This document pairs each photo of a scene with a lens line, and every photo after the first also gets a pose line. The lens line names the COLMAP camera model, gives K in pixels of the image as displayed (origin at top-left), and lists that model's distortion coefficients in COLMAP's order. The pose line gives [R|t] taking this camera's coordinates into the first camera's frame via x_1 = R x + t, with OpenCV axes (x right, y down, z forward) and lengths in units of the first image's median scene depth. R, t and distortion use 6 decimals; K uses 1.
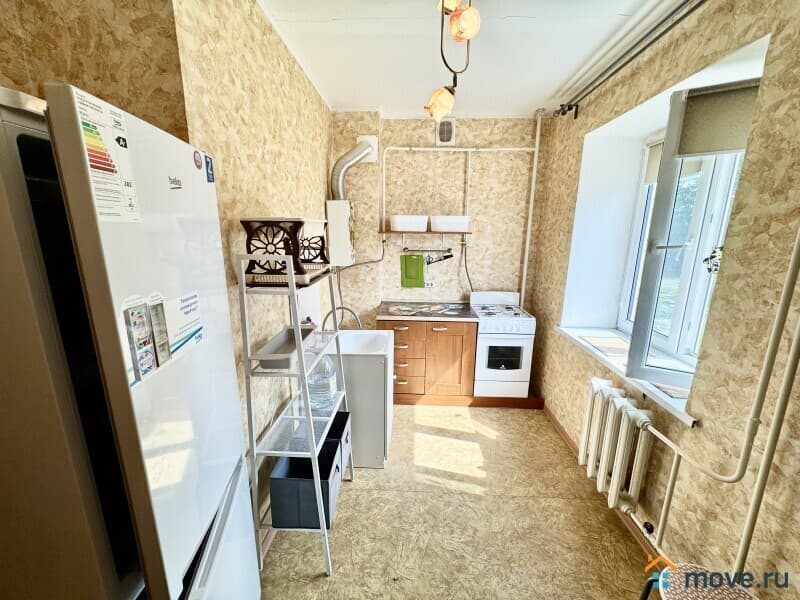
lens RADIAL K [[318.1, 0, 400.6], [0, 318.1, 300.8], [0, 0, 1]] dist [0.000250, -0.000049]
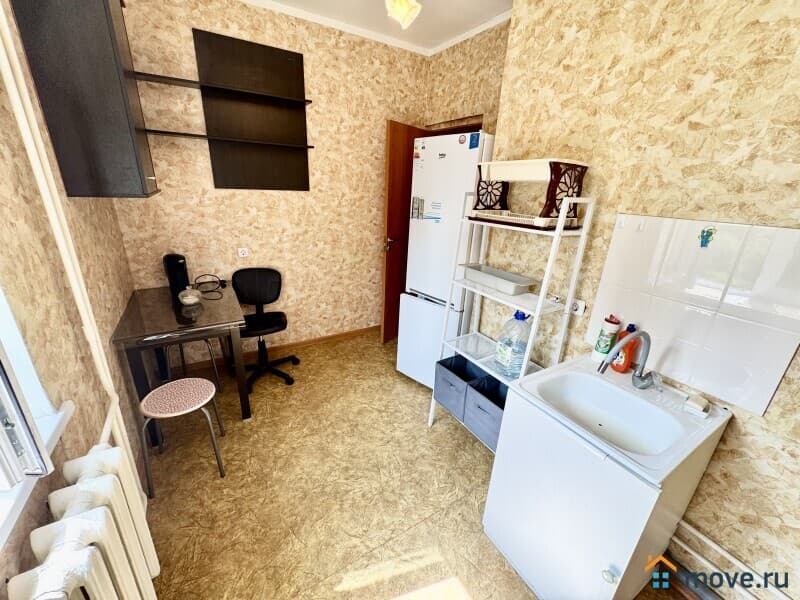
lens RADIAL K [[322.3, 0, 398.8], [0, 322.3, 292.7], [0, 0, 1]] dist [0.000411, -0.000051]
pose [[-0.832472, 0.148683, -0.533744, 0.636193], [-0.163279, 0.854711, 0.492757, -0.373418], [0.529461, 0.497356, -0.687246, 1.802314]]
